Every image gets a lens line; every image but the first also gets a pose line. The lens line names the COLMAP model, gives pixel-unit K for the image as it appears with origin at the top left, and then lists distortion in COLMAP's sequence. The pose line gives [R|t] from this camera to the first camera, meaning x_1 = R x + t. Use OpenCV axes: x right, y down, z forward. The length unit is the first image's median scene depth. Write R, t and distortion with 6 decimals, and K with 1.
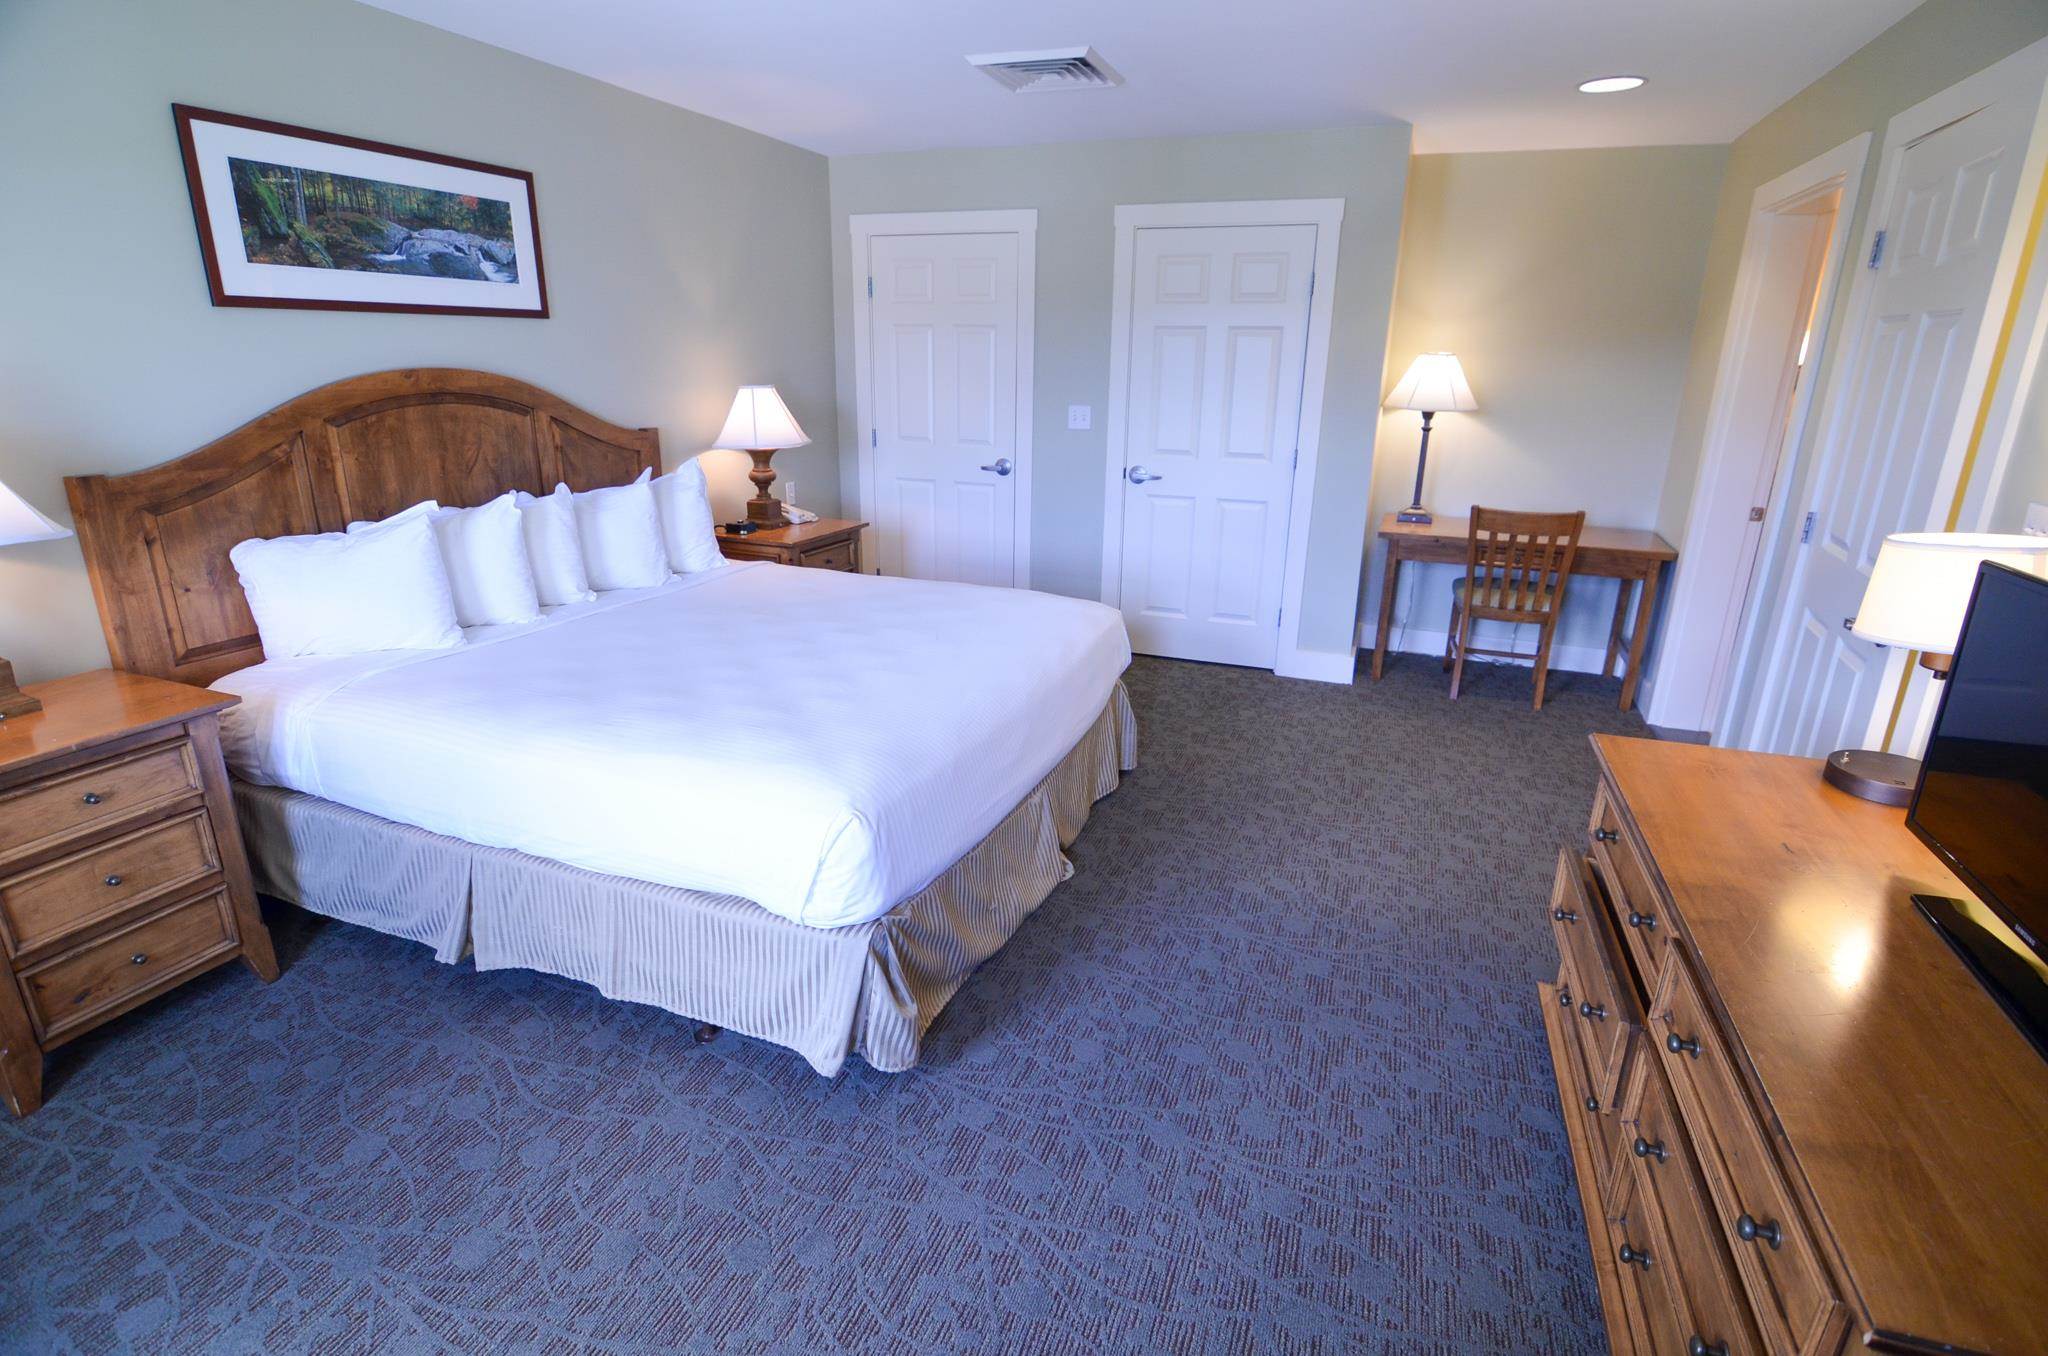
lens RADIAL K [[997.1, 0, 1025.8], [0, 997.1, 676.9], [0, 0, 1]] dist [-0.000786, -0.013937]
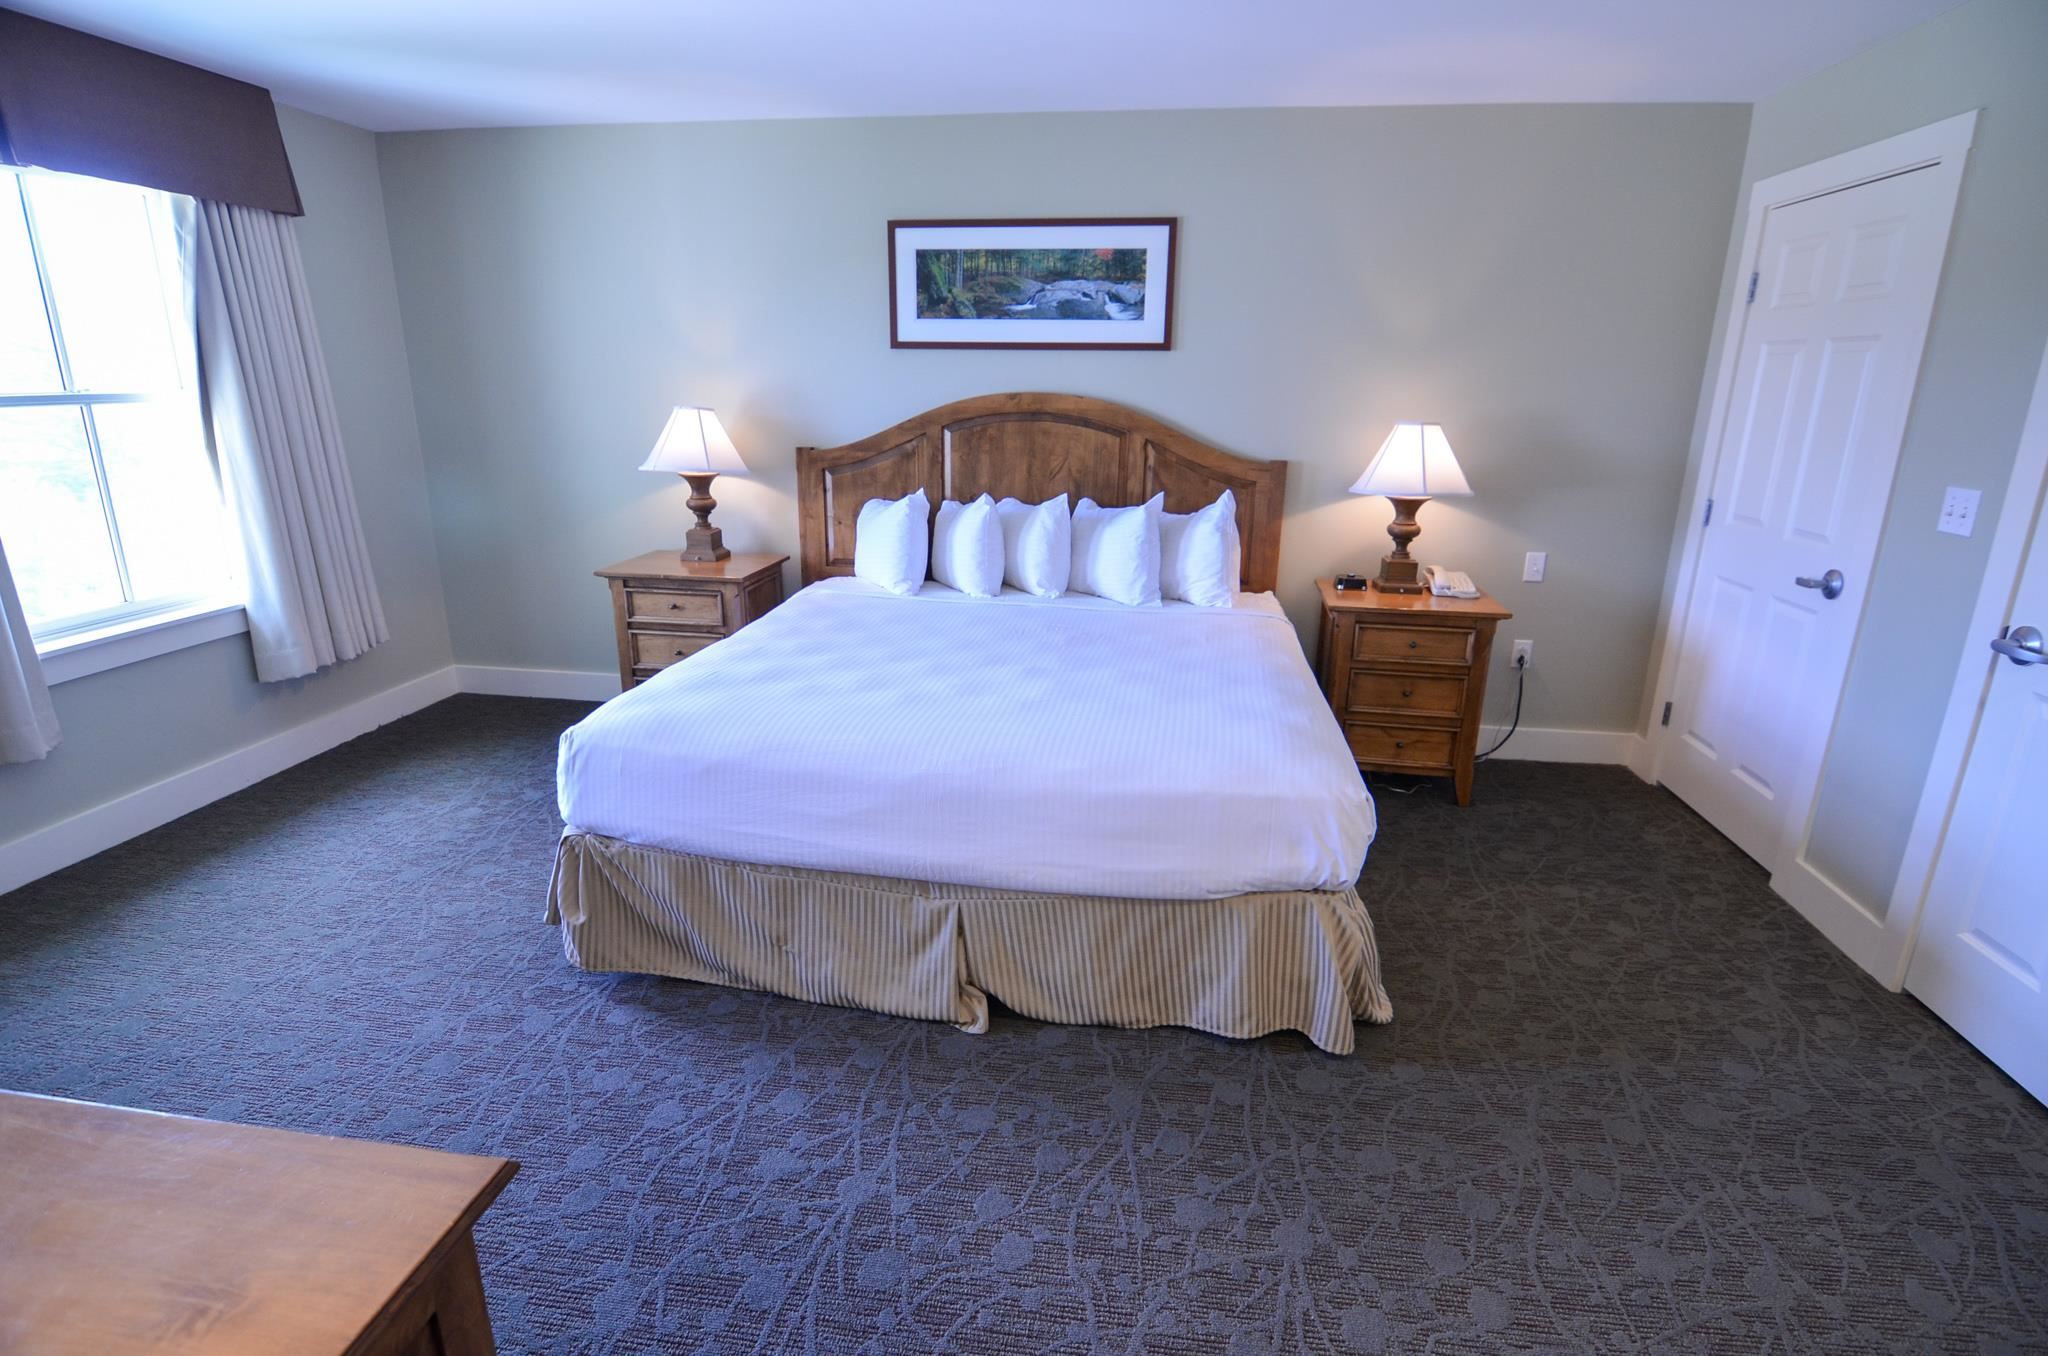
lens RADIAL K [[997.1, 0, 1025.8], [0, 997.1, 676.9], [0, 0, 1]] dist [-0.000786, -0.013937]
pose [[0.223482, 0.264620, -0.938100, 0.697489], [-0.308788, 0.932090, 0.189363, -0.215460], [0.924503, 0.247355, 0.290017, 0.729026]]
